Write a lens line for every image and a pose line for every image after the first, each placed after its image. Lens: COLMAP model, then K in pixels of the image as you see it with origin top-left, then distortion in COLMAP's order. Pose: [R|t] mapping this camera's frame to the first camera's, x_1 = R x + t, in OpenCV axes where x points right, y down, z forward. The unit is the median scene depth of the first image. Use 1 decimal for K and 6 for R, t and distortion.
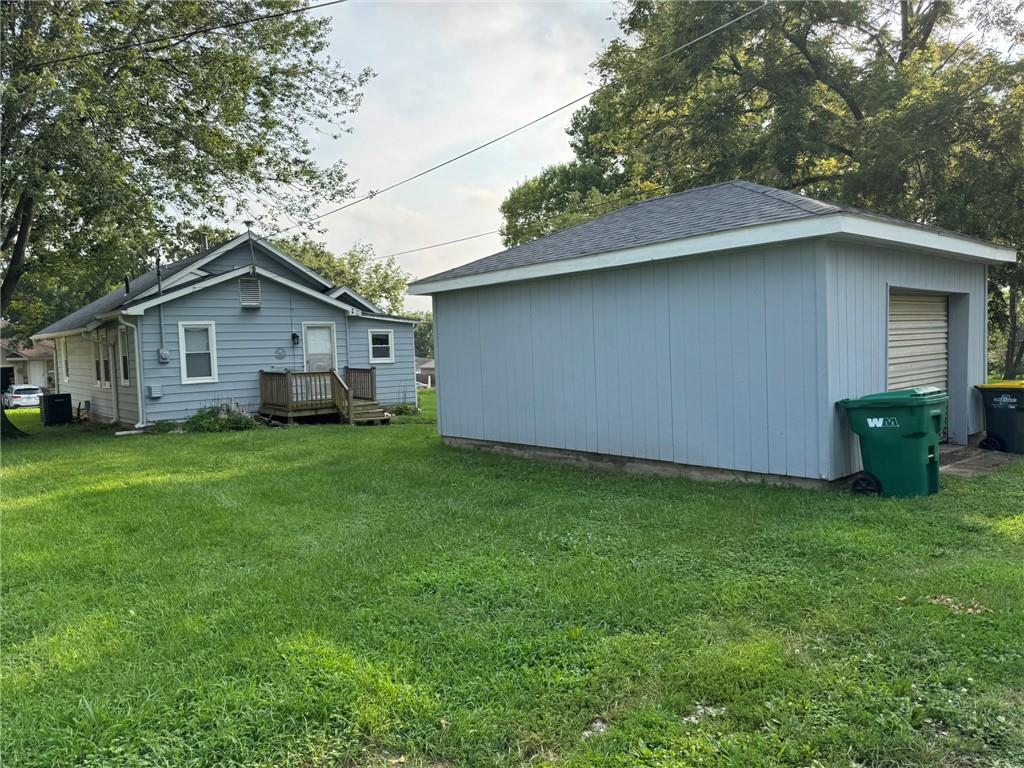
lens RADIAL K [[729.0, 0, 530.4], [0, 729.0, 396.6], [0, 0, 1]] dist [0.058539, -0.086015]
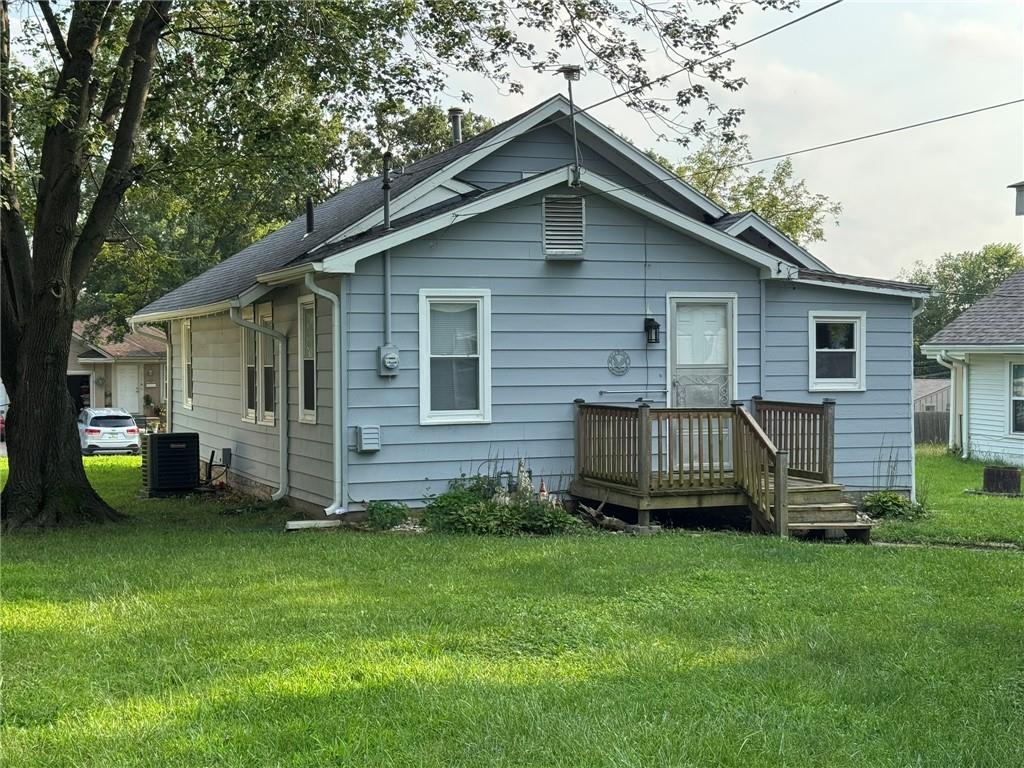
lens RADIAL K [[1511.9, 0, 520.6], [0, 1511.9, 381.9], [0, 0, 1]] dist [0.117909, 0.000000]
pose [[0.944615, 0.029832, -0.326823, -0.099102], [-0.046035, 0.998059, -0.041952, -0.006158], [0.324937, 0.054674, 0.944154, 0.117547]]
